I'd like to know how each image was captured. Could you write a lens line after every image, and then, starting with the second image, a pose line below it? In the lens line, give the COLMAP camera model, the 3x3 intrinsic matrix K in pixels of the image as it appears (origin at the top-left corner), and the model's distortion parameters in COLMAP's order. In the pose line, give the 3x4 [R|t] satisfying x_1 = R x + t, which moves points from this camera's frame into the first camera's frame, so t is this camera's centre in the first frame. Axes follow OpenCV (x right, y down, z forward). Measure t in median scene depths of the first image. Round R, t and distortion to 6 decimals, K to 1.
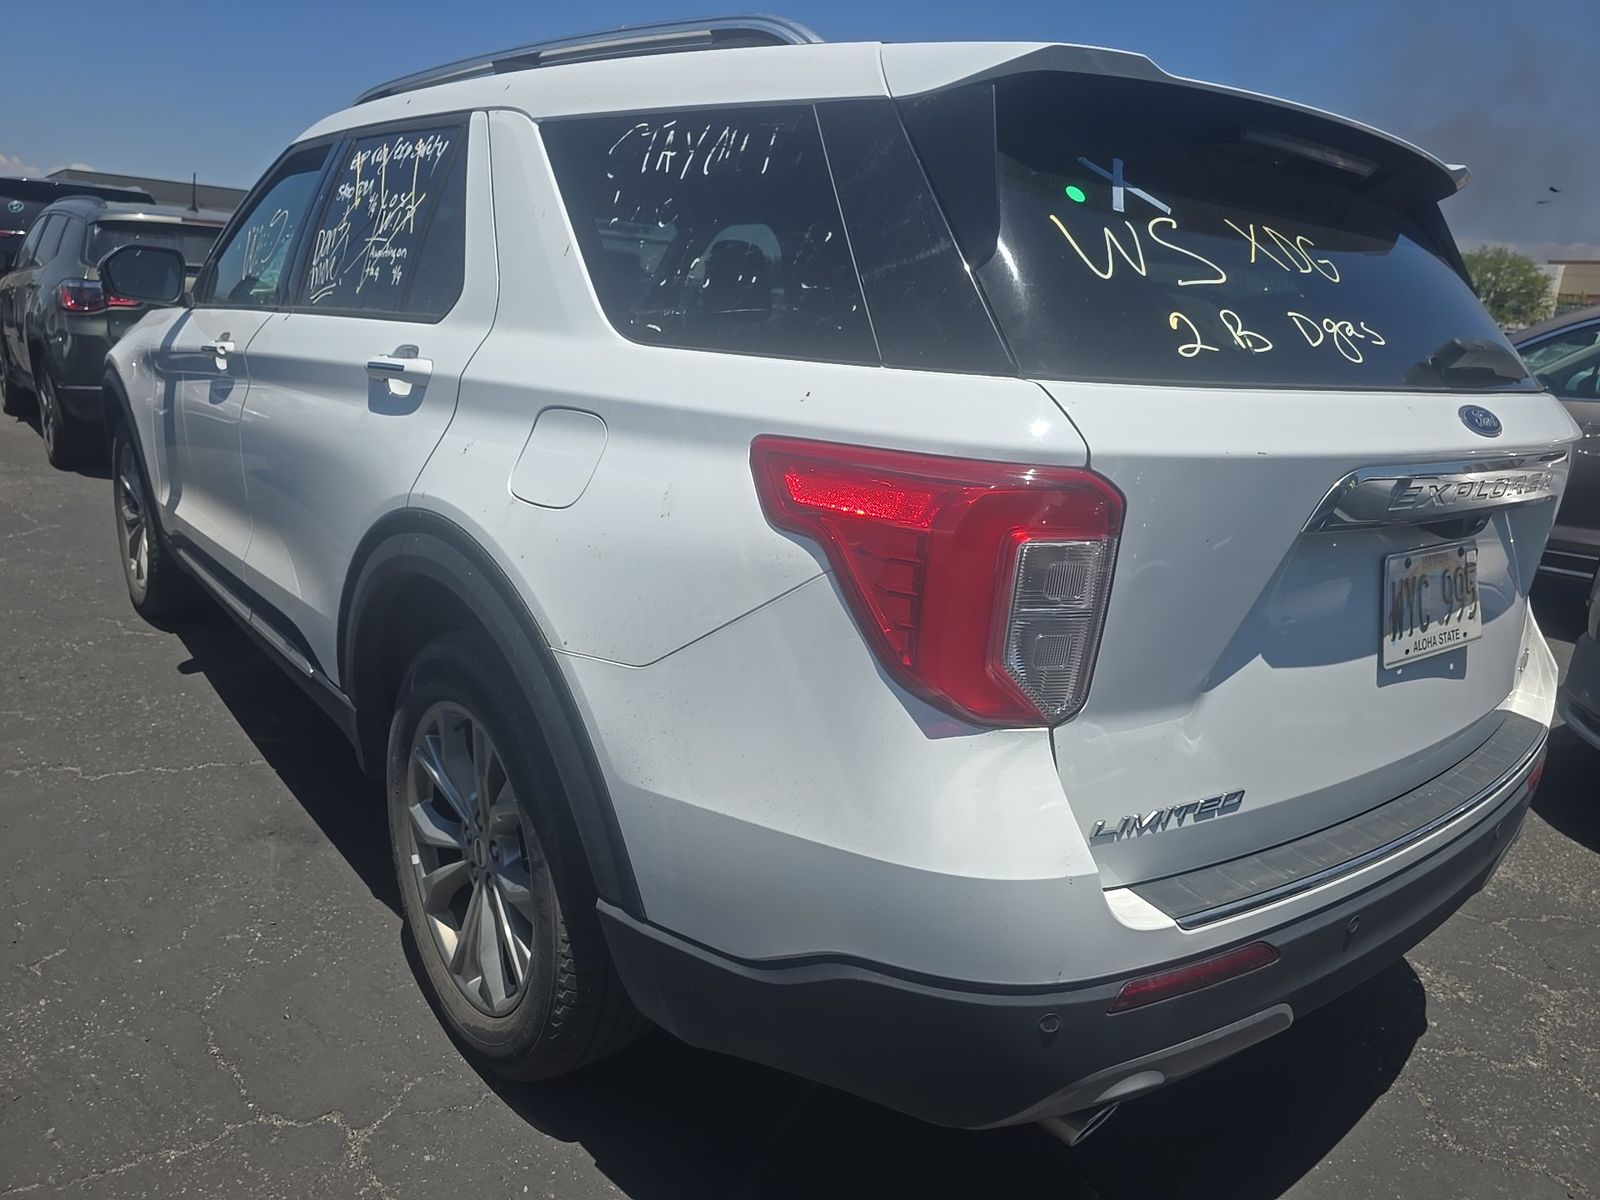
lens RADIAL K [[1078.7, 0, 793.8], [0, 1078.7, 608.0], [0, 0, 1]] dist [0.074194, -0.115362]
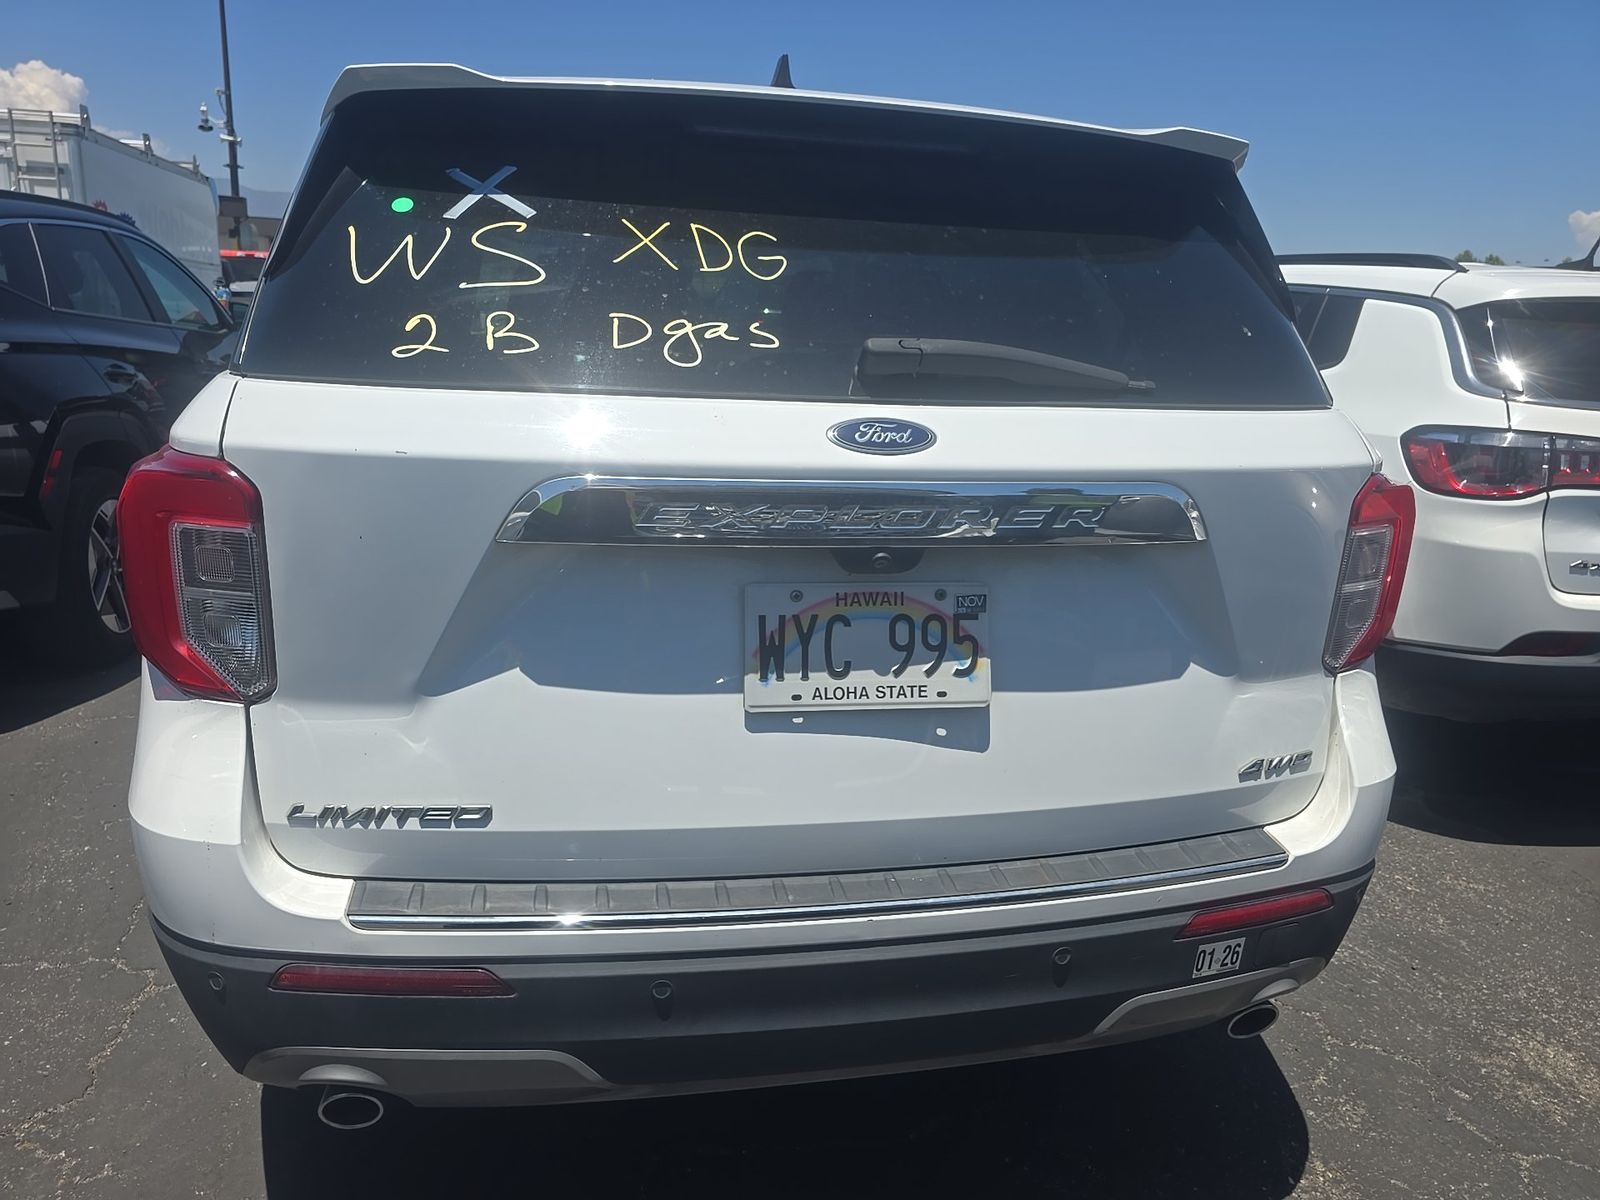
lens RADIAL K [[1078.7, 0, 793.8], [0, 1078.7, 608.0], [0, 0, 1]] dist [0.074194, -0.115362]
pose [[0.888075, 0.087557, -0.451283, 1.122354], [-0.103198, 0.994609, -0.010111, -0.026516], [0.447965, 0.055551, 0.892323, 0.268582]]
